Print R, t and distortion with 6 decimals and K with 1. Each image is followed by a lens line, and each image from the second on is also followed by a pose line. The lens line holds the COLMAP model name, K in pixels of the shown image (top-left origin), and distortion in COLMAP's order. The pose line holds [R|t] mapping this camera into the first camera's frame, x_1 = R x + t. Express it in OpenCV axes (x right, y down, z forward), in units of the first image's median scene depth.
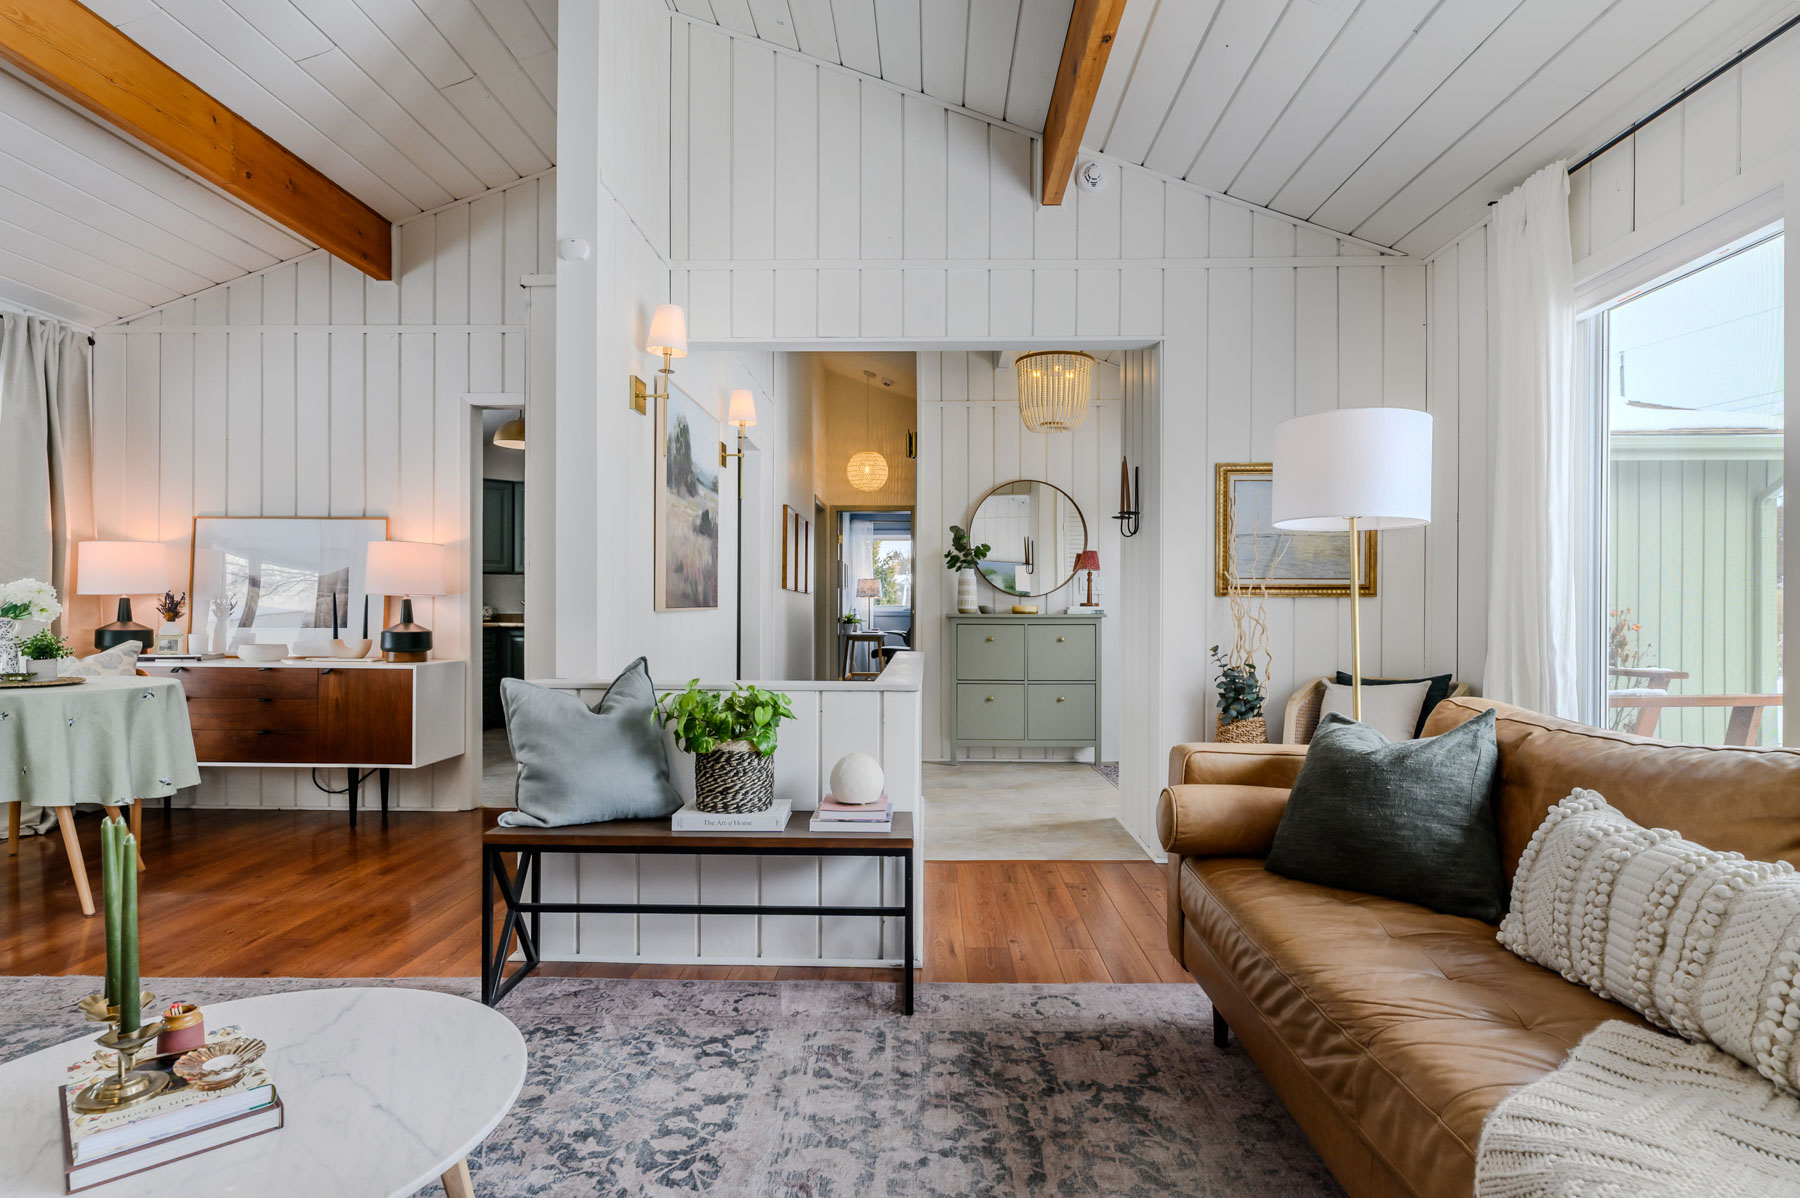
lens RADIAL K [[958.7, 0, 921.8], [0, 958.7, 607.7], [0, 0, 1]] dist [-0.000505, -0.000730]
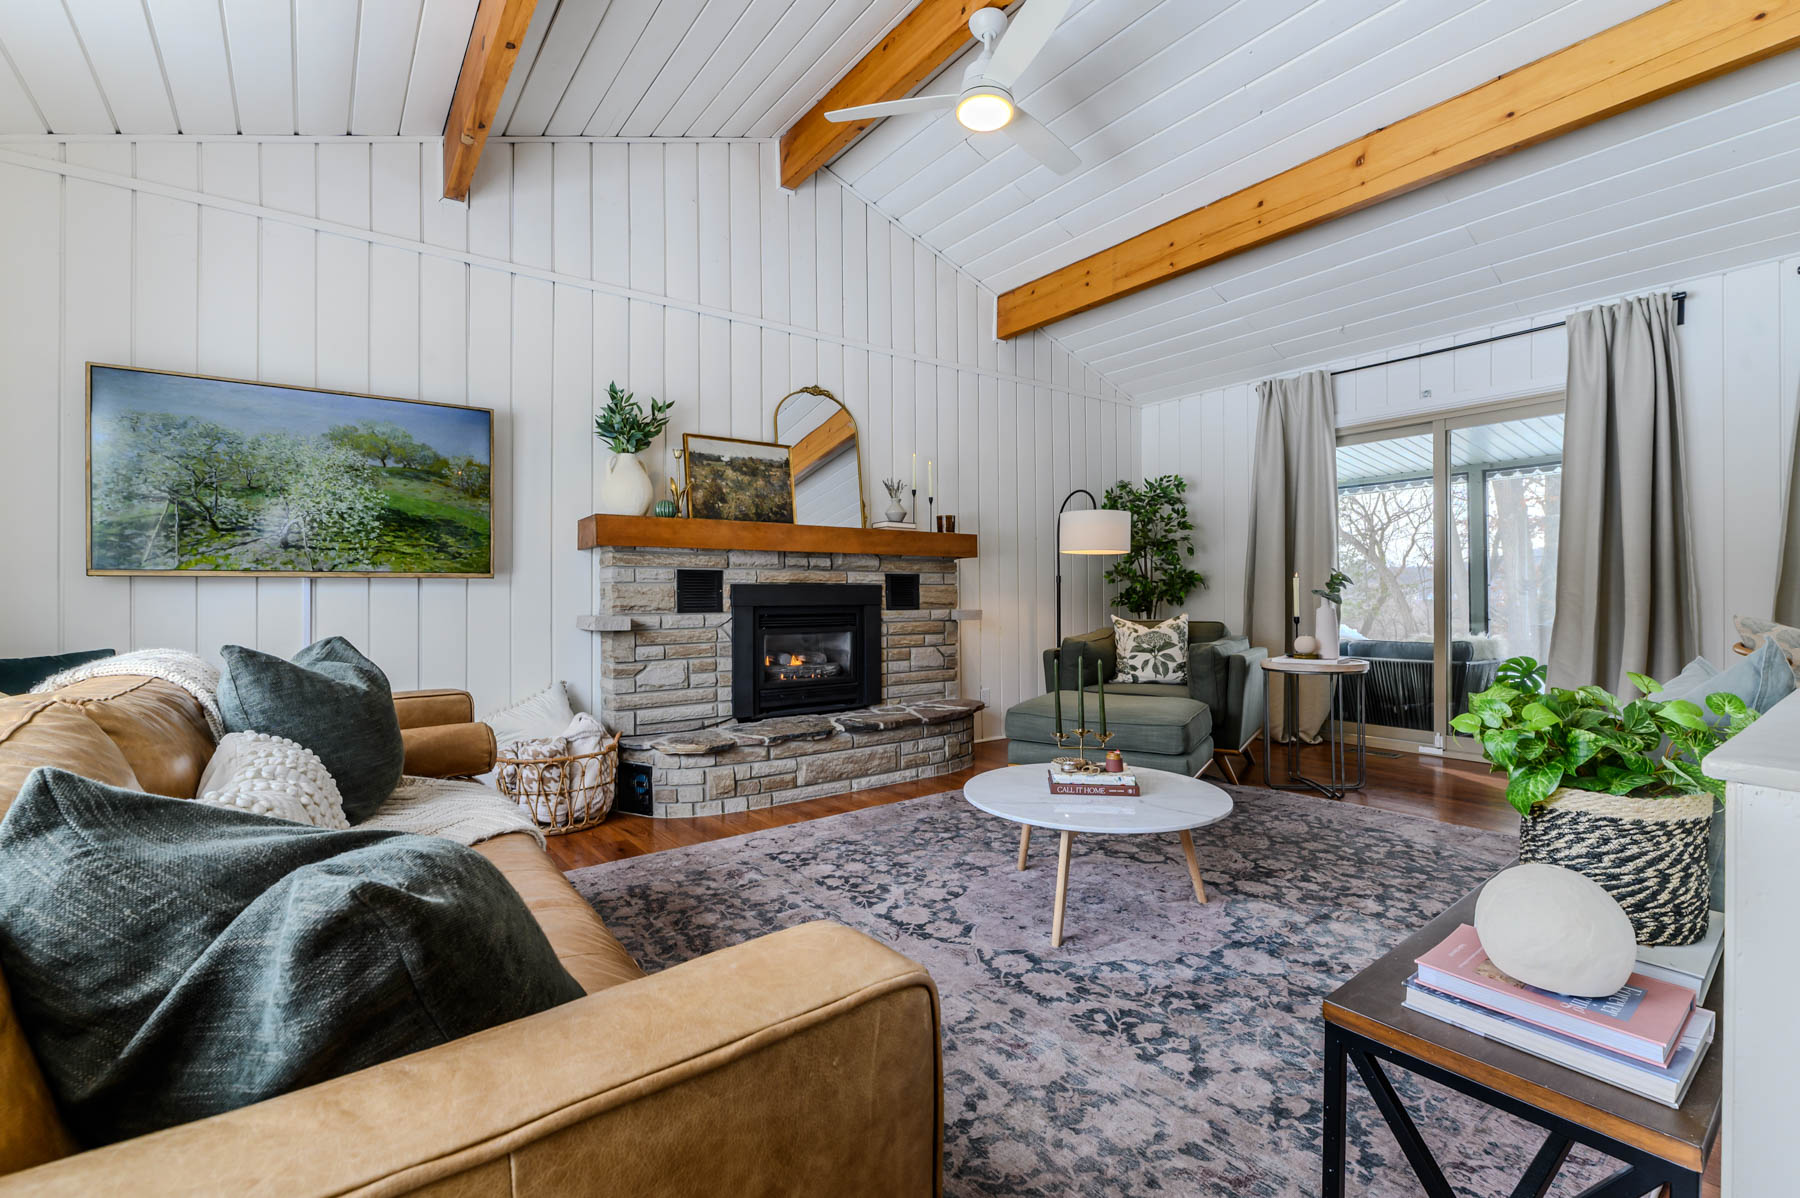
lens RADIAL K [[772.9, 0, 869.8], [0, 772.9, 594.6], [0, 0, 1]] dist [-0.000540, -0.000608]
pose [[-0.812773, -0.001027, -0.582580, 0.445080], [0.002518, 0.999983, -0.005276, 0.033826], [0.582575, -0.005755, -0.812756, 1.266591]]
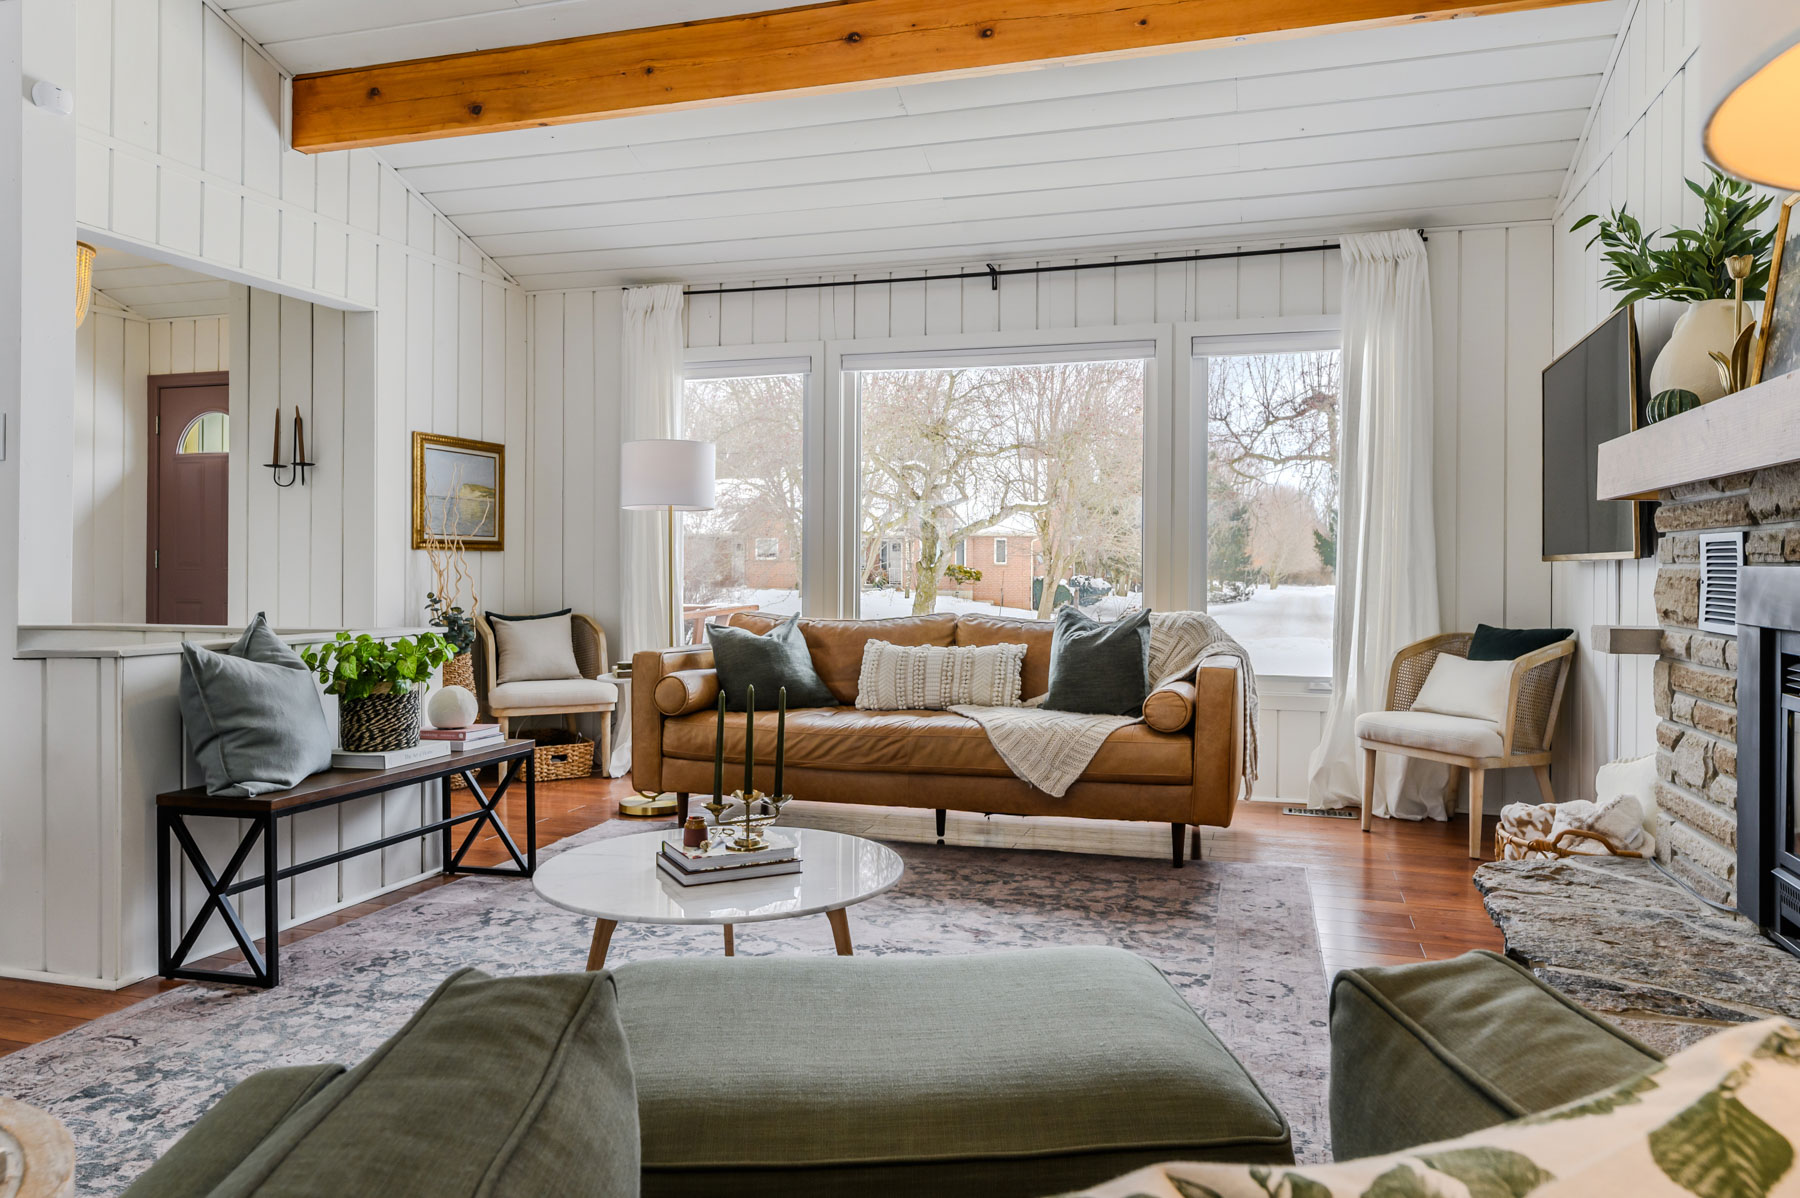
lens RADIAL K [[1184.7, 0, 994.6], [0, 1184.7, 574.1], [0, 0, 1]] dist [-0.000568, -0.001593]
pose [[0.216443, -0.009875, 0.976245, -1.515336], [-0.003873, 0.999932, 0.010974, -0.001914], [-0.976287, -0.006156, 0.216391, 0.059089]]
